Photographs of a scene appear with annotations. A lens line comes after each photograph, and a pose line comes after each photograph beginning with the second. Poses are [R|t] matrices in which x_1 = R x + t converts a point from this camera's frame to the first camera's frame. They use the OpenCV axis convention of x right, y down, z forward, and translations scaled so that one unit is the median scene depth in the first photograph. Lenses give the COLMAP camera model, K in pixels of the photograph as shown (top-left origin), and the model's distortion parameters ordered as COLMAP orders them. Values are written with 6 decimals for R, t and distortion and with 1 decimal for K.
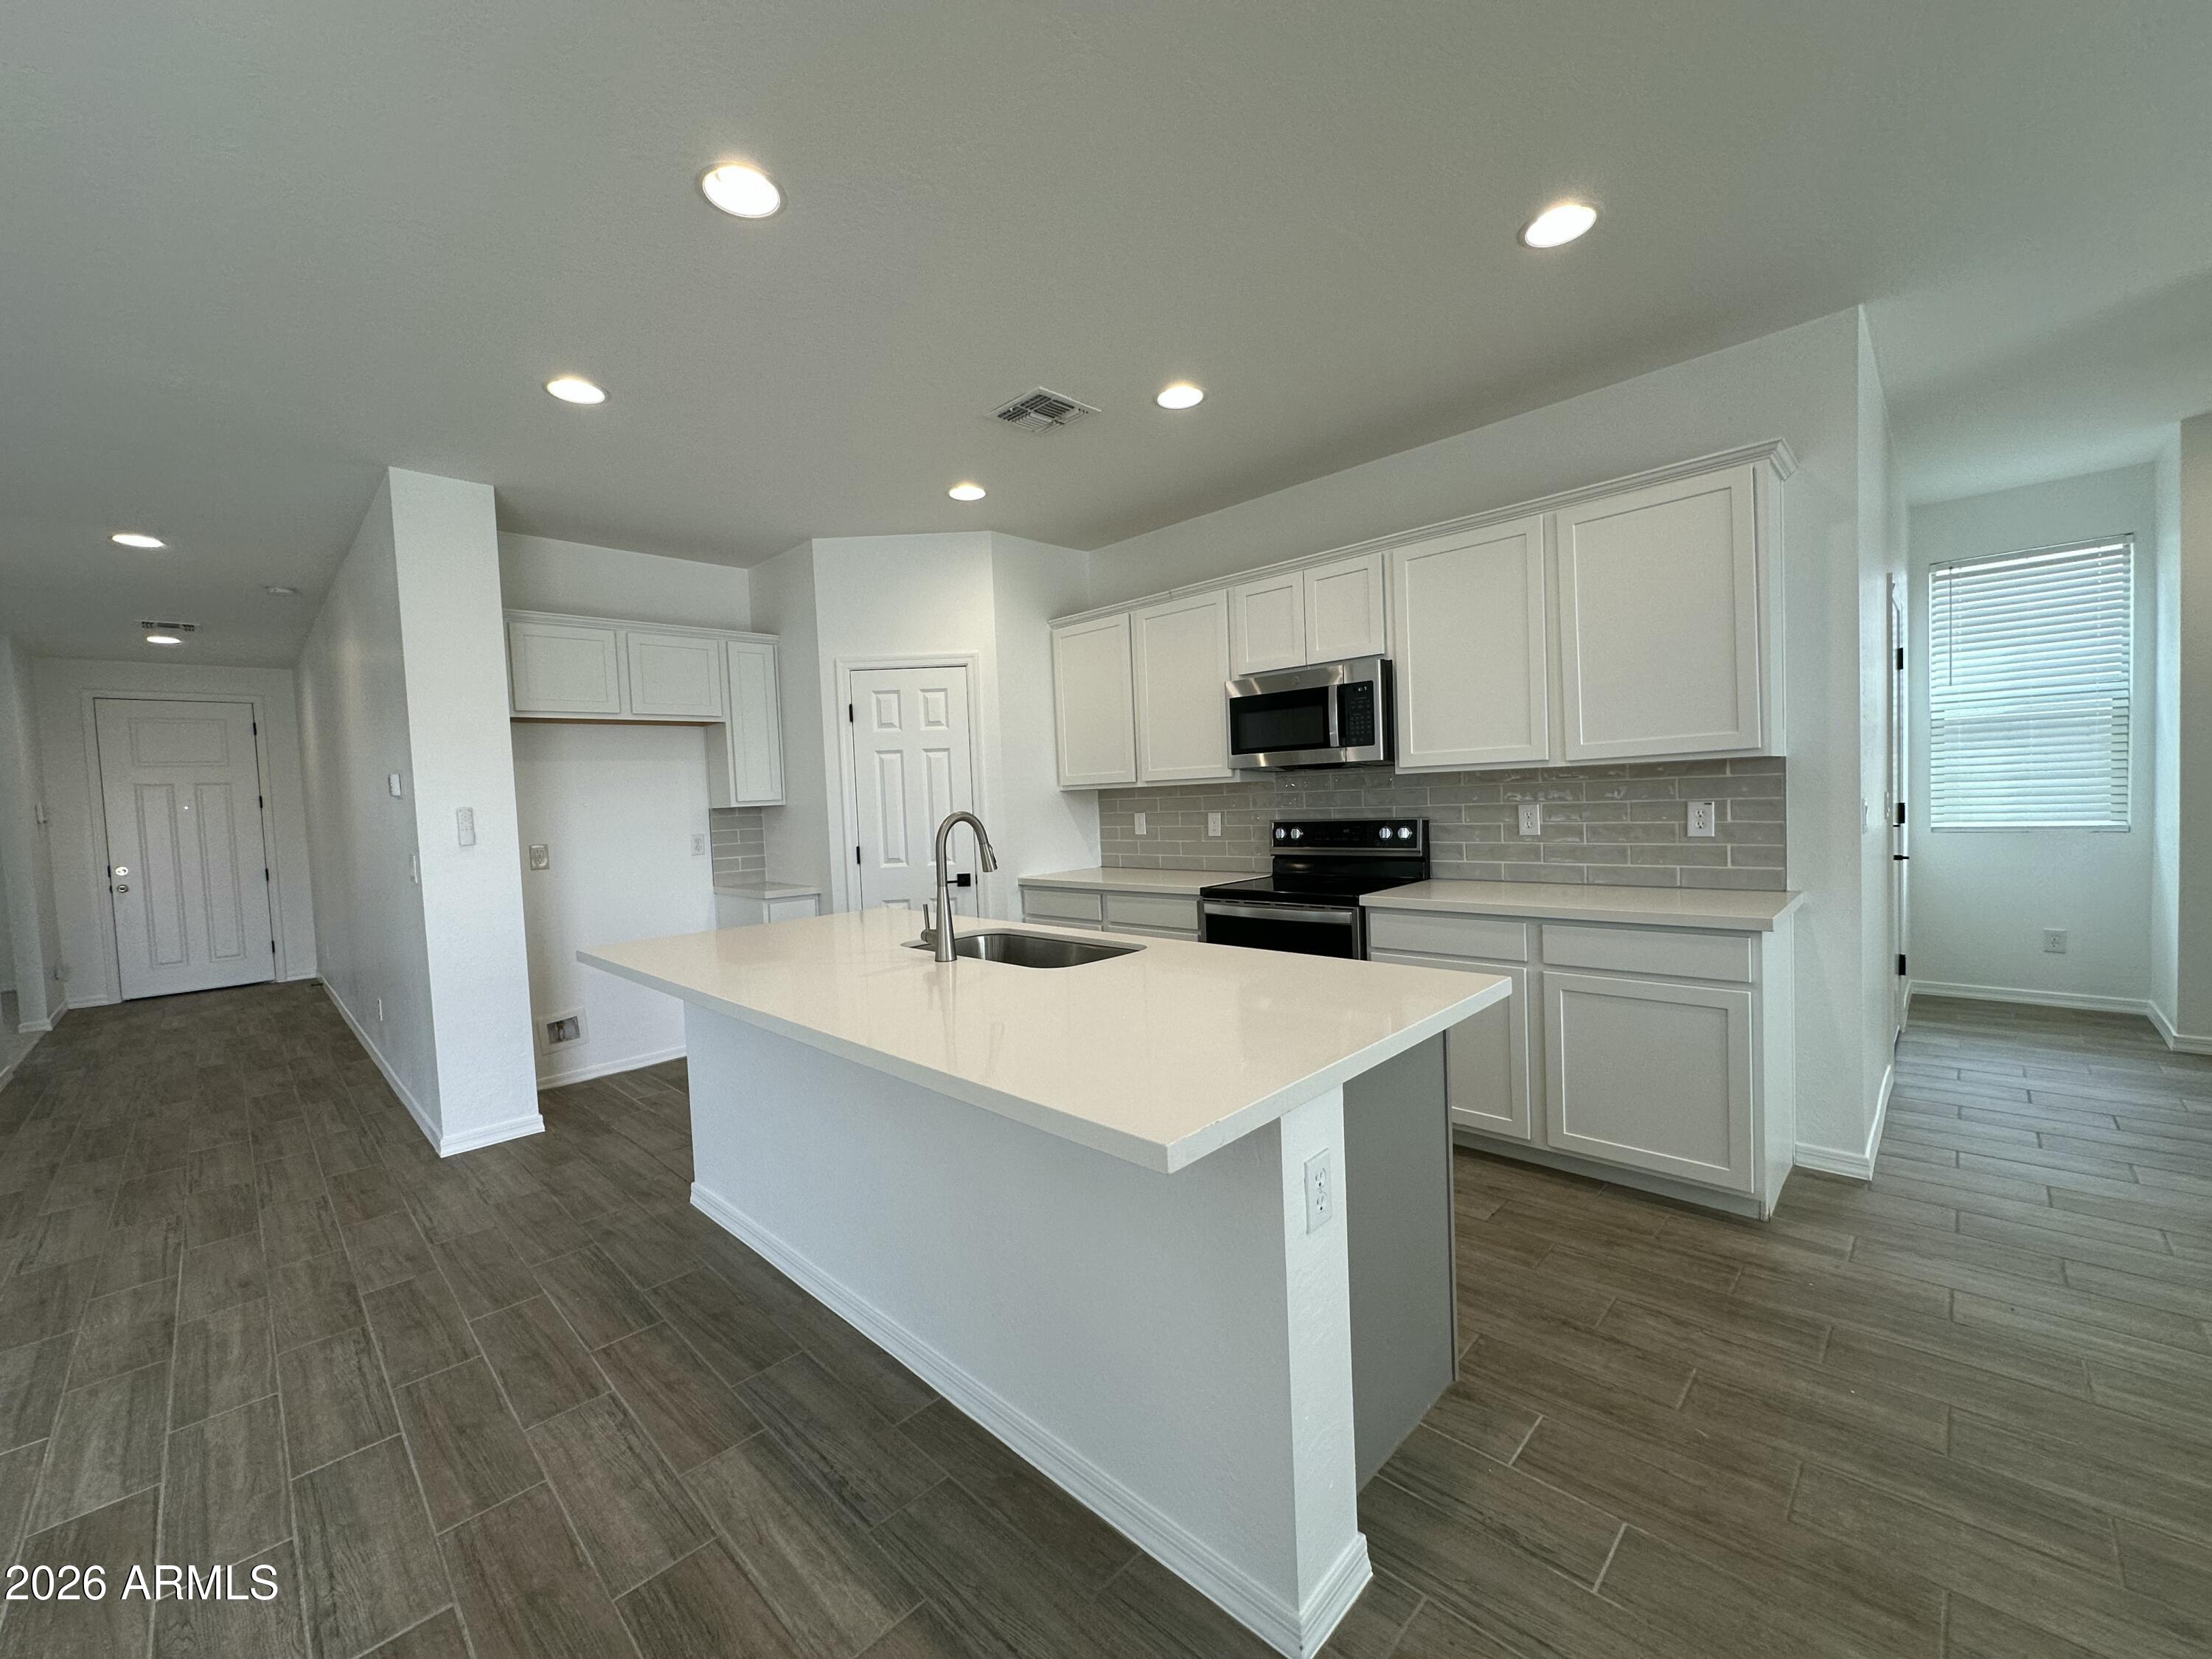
lens RADIAL K [[879.1, 0, 1102.8], [0, 879.1, 830.1], [0, 0, 1]] dist [-0.002320, -0.000139]
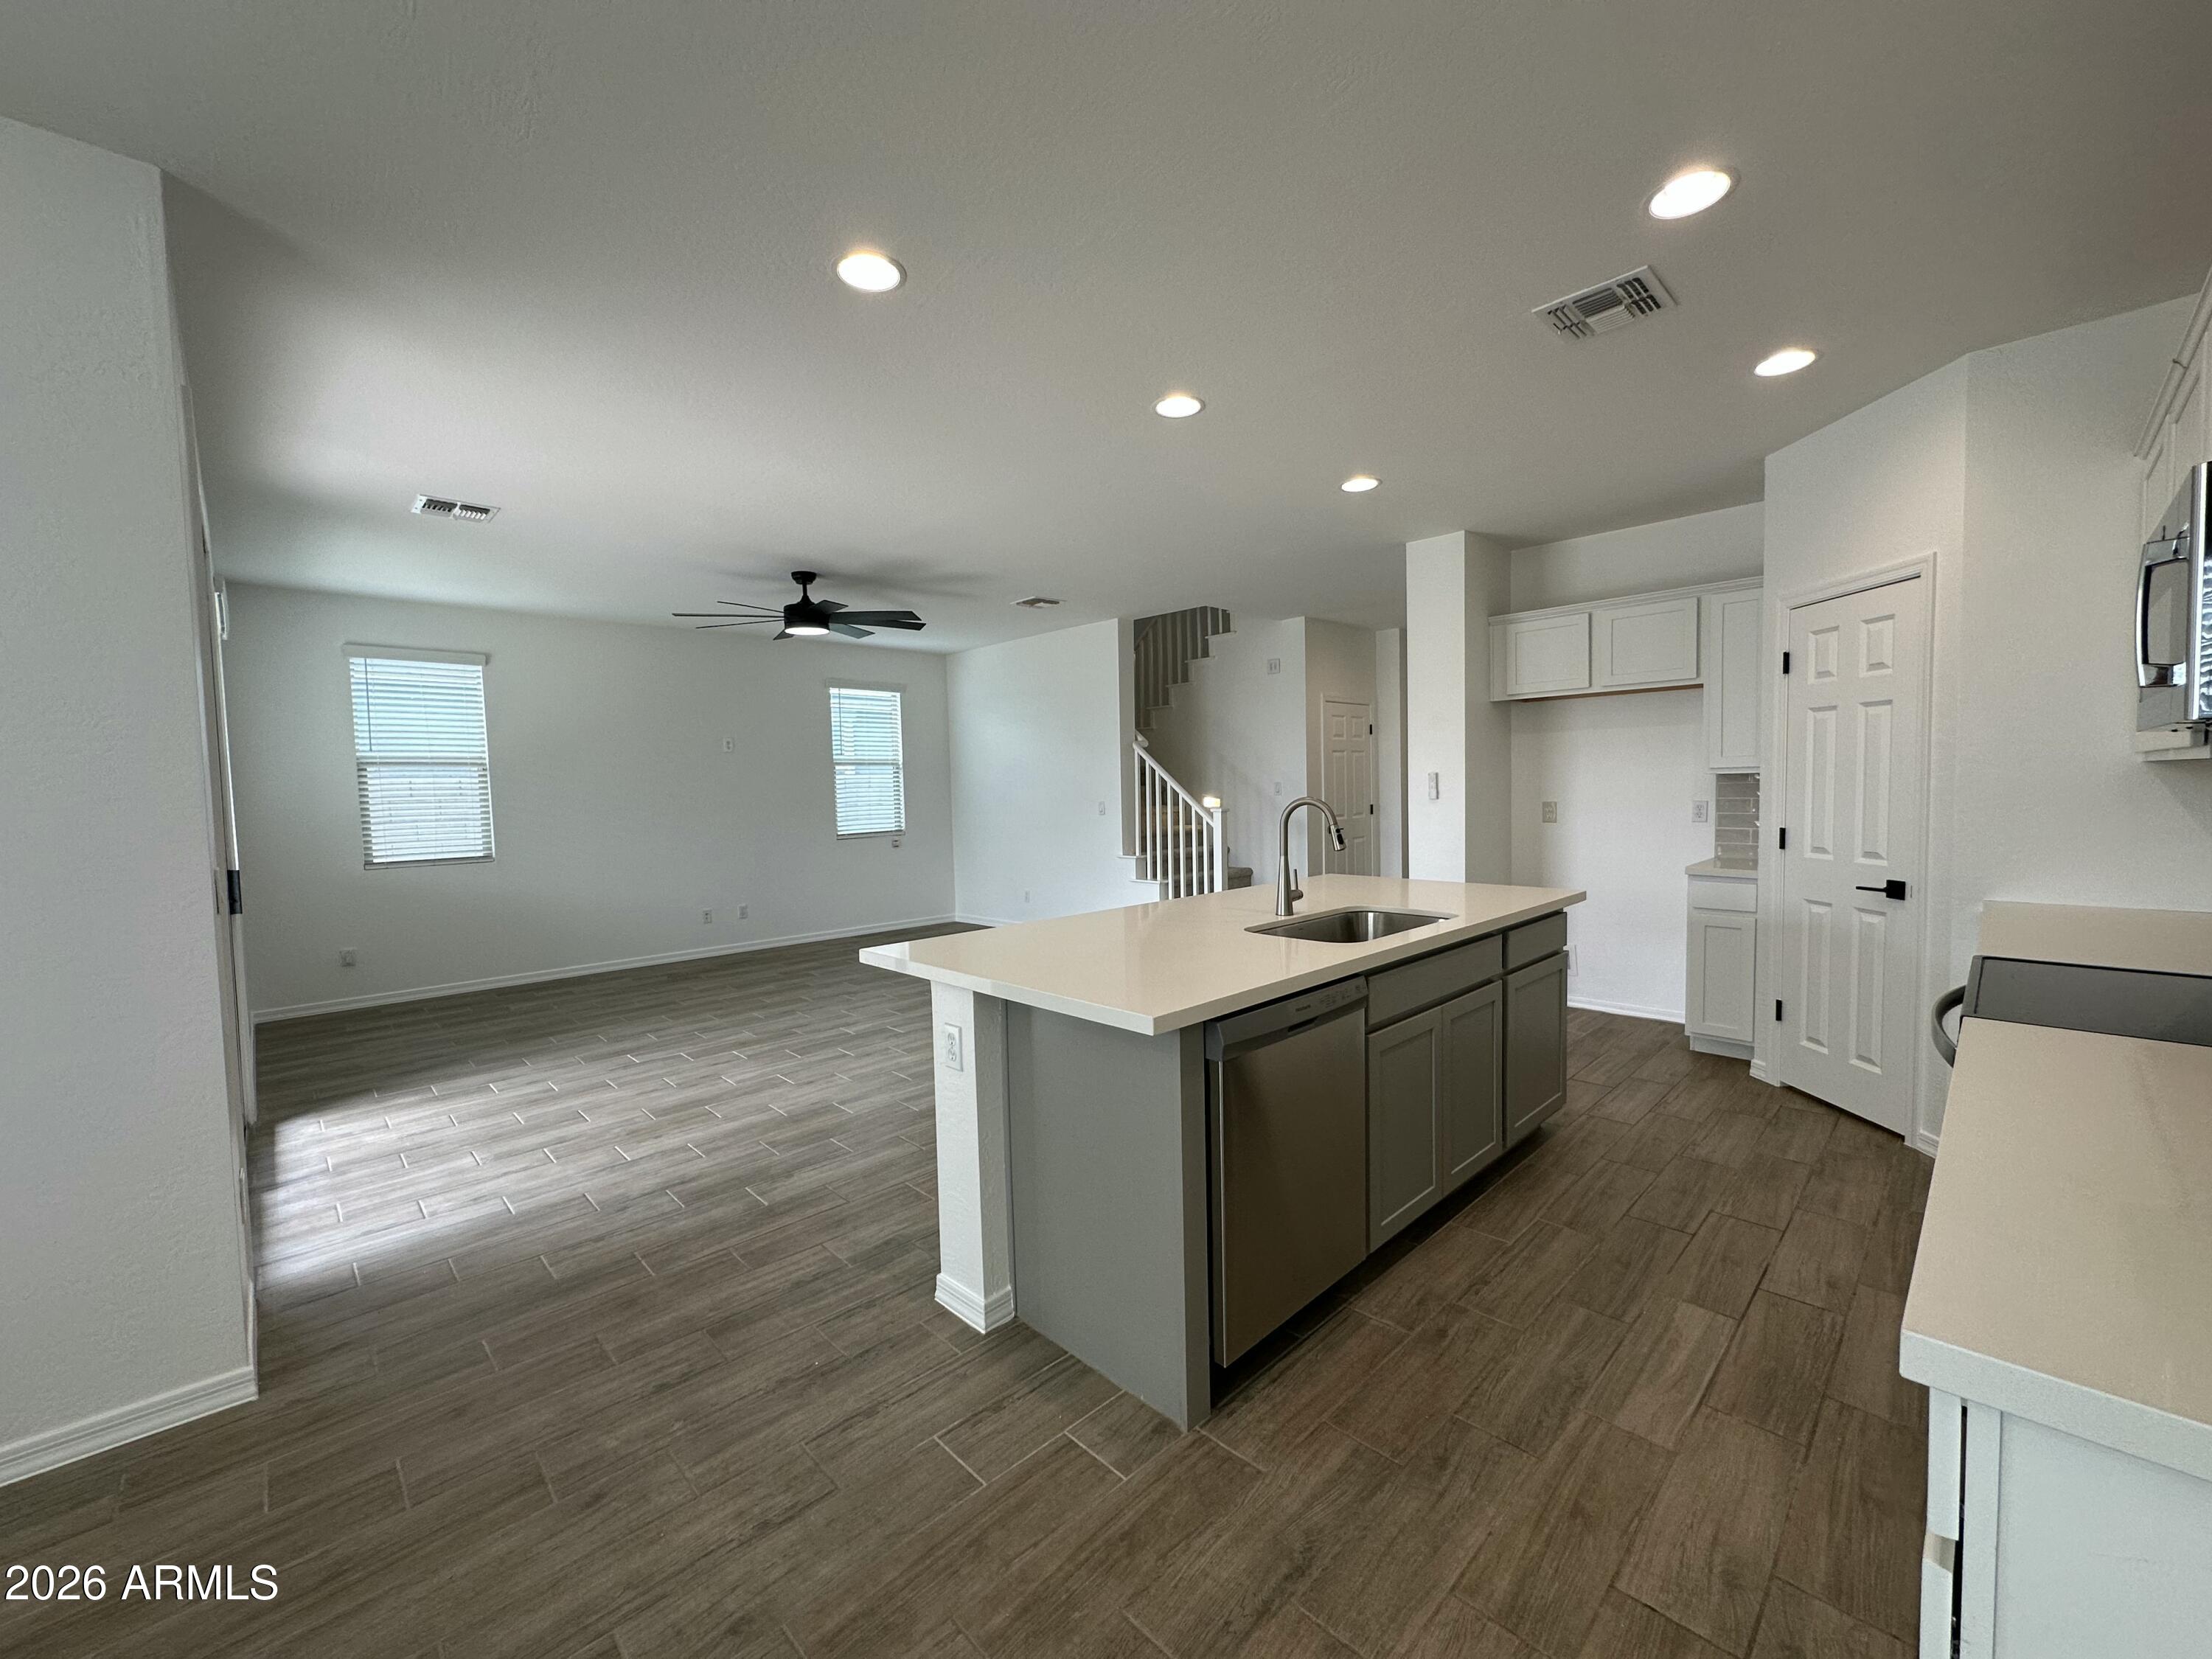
lens RADIAL K [[879.1, 0, 1102.8], [0, 879.1, 830.1], [0, 0, 1]] dist [-0.002320, -0.000139]
pose [[-0.024797, 0.094279, -0.995237, 0.641448], [-0.017364, 0.995352, 0.094723, -0.052955], [0.999542, 0.019630, -0.023045, 0.460079]]
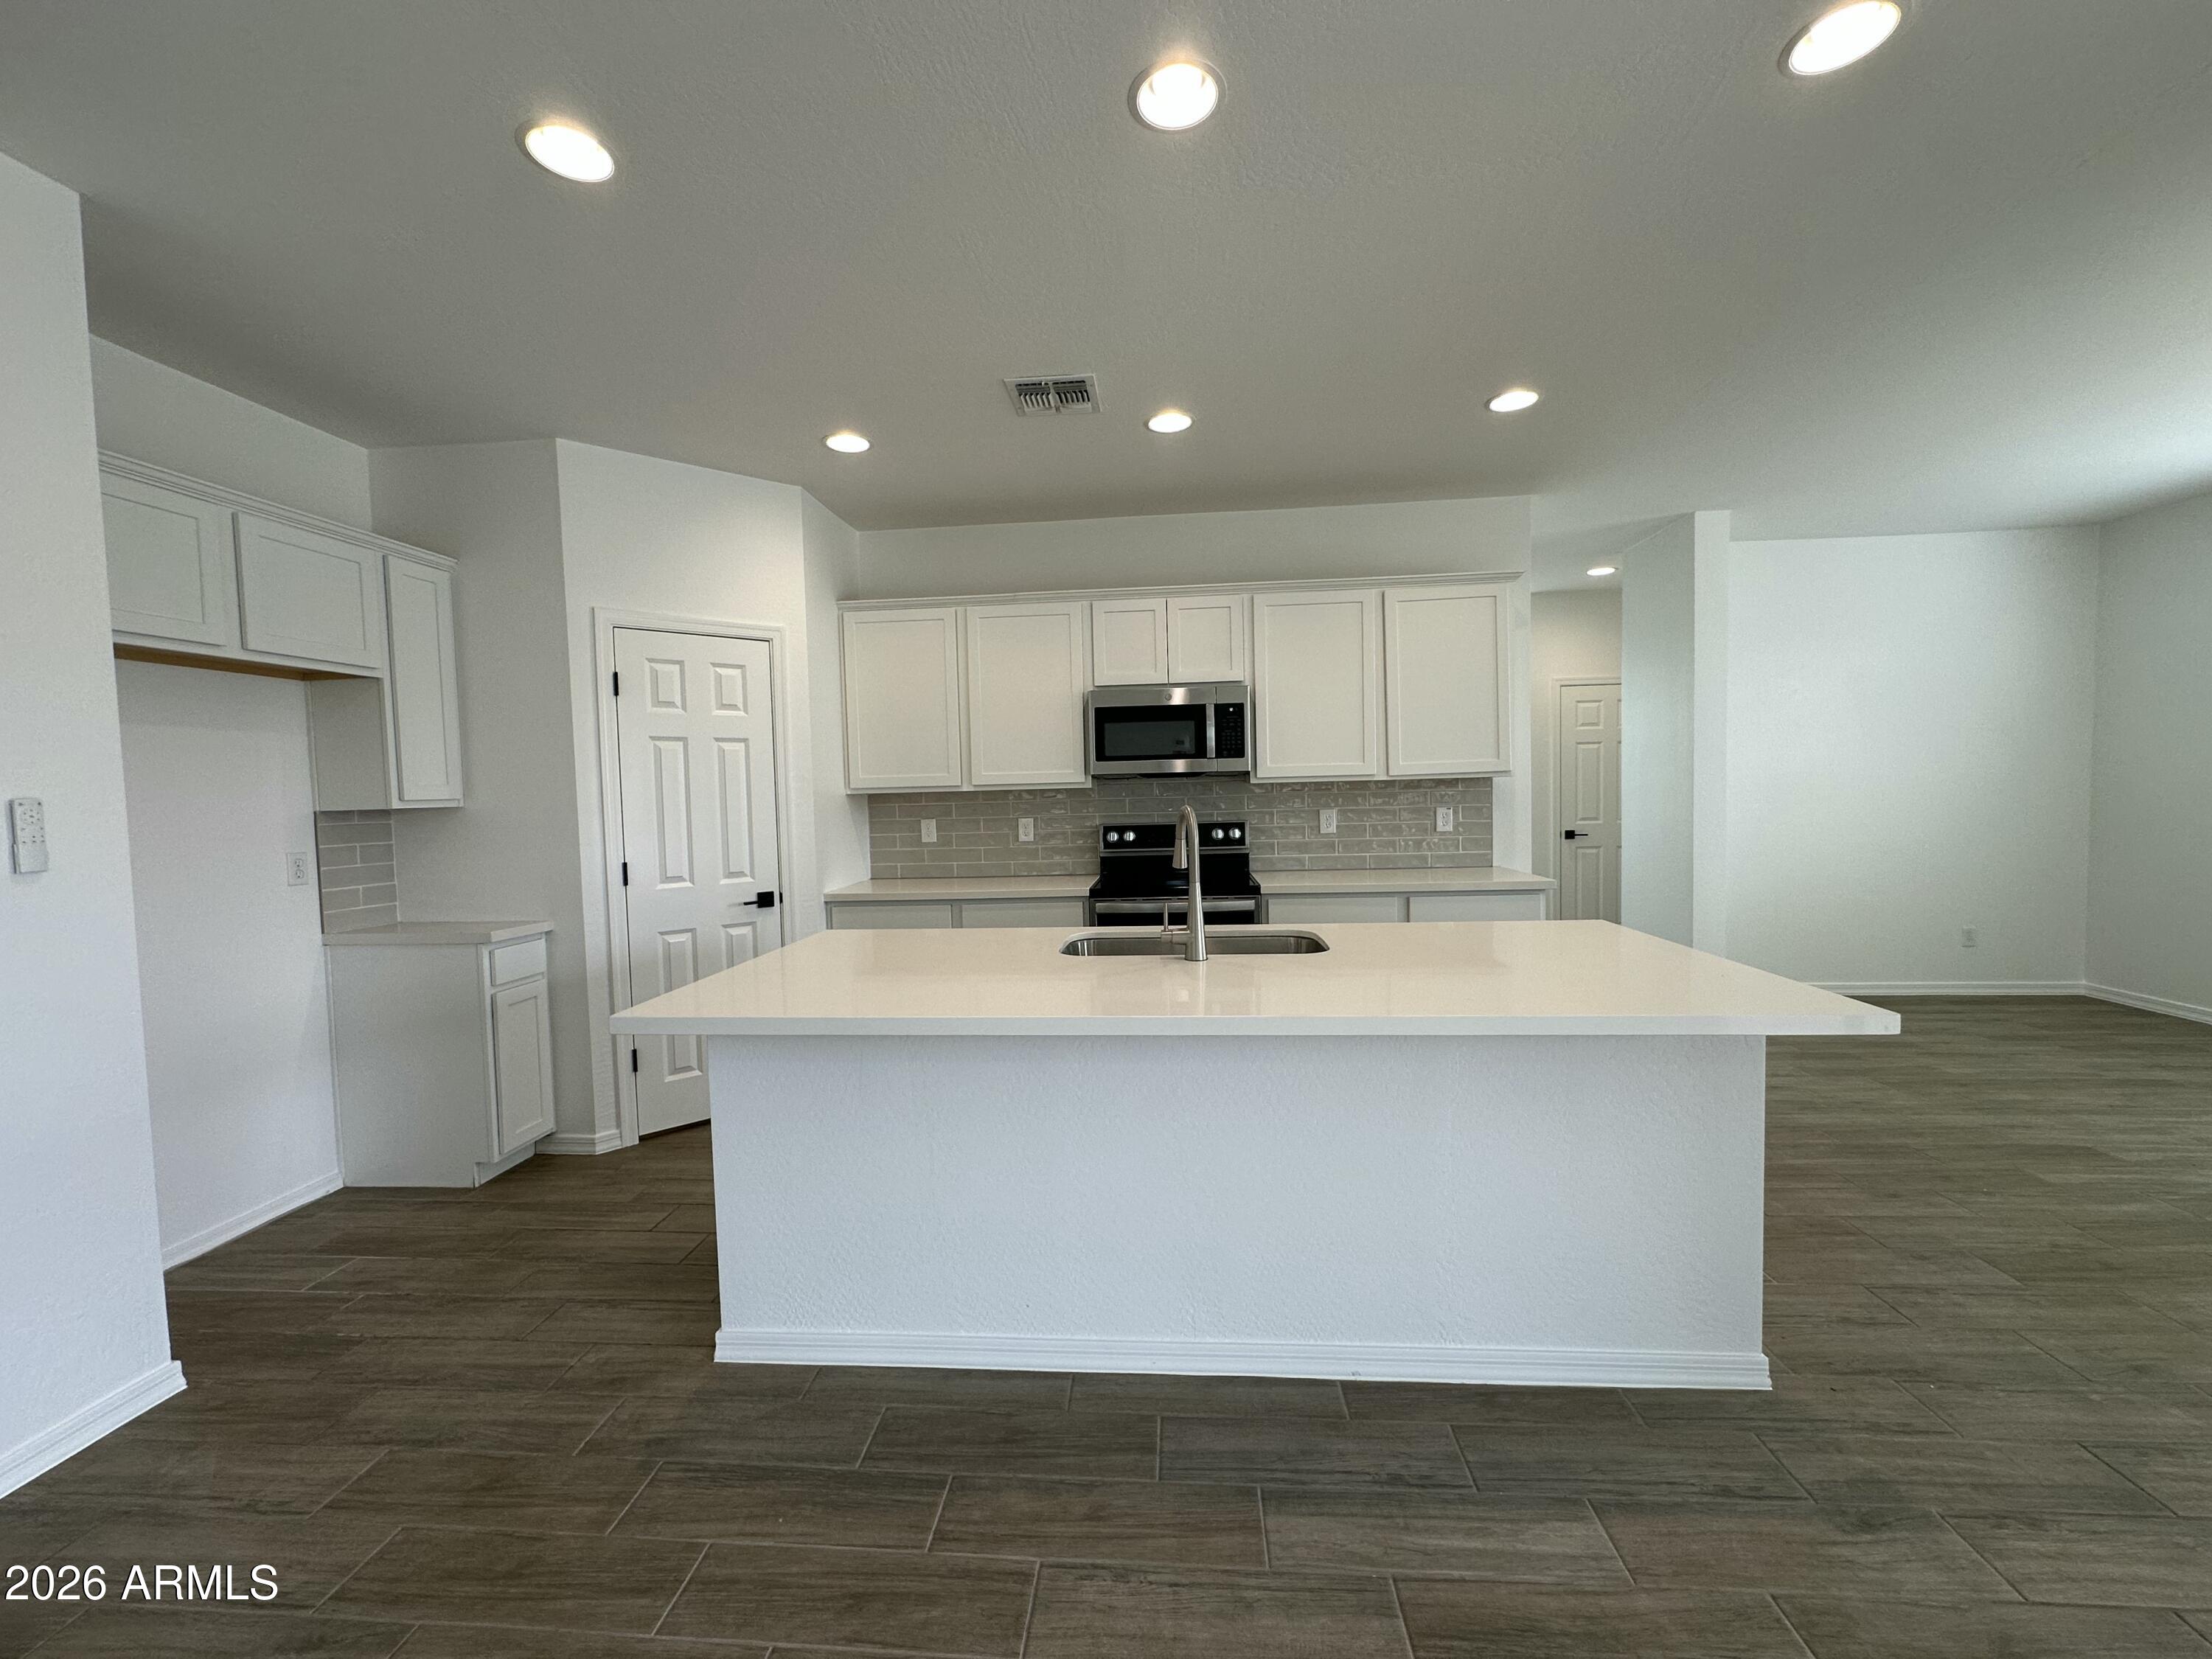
lens RADIAL K [[879.1, 0, 1102.8], [0, 879.1, 830.1], [0, 0, 1]] dist [-0.002320, -0.000139]
pose [[0.769057, -0.006438, 0.639148, -0.520816], [0.019500, 0.999720, -0.013393, 0.010565], [-0.638883, 0.022763, 0.768967, 0.193203]]
